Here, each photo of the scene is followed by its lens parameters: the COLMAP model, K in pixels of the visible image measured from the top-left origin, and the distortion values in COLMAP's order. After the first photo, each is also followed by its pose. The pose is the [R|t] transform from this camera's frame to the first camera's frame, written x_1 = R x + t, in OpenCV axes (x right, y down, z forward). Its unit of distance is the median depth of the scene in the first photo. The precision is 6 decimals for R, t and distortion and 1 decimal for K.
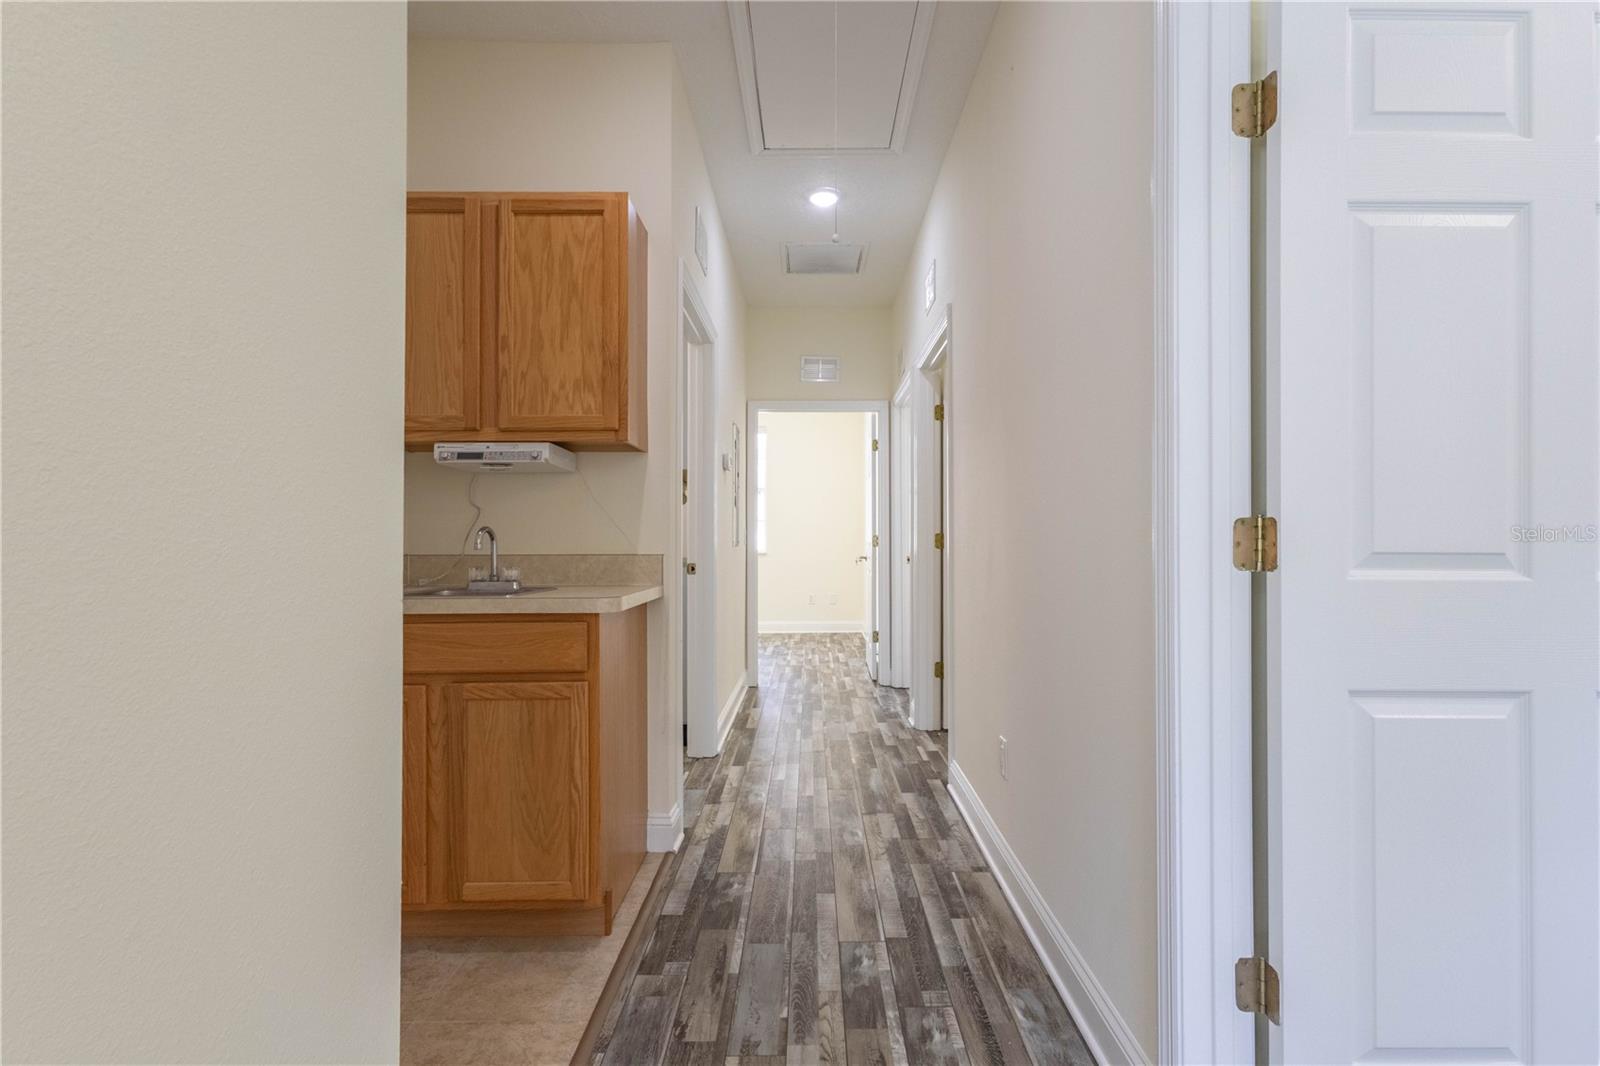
lens RADIAL K [[734.6, 0, 805.8], [0, 734.6, 538.1], [0, 0, 1]] dist [0.003217, 0.001095]
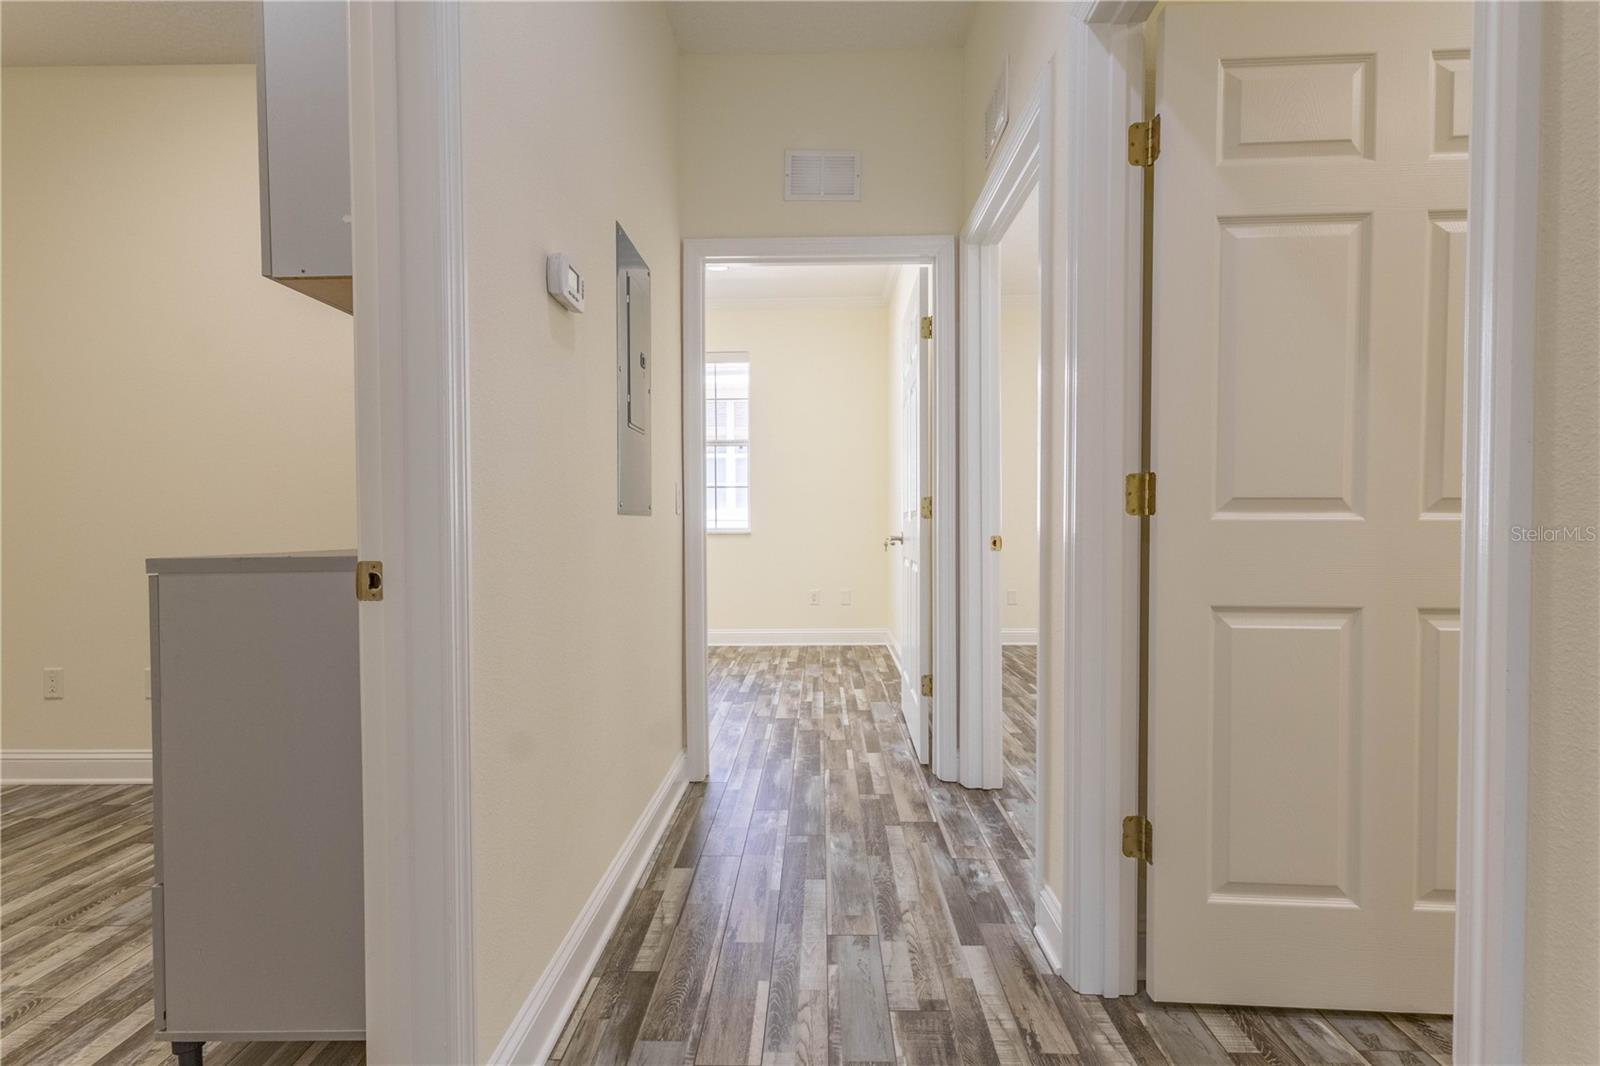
lens RADIAL K [[734.6, 0, 805.8], [0, 734.6, 538.1], [0, 0, 1]] dist [0.003217, 0.001095]
pose [[0.999903, -0.002691, -0.013643, 0.013633], [0.003056, 0.999636, 0.026791, 0.011414], [0.013566, -0.026830, 0.999548, 0.458637]]
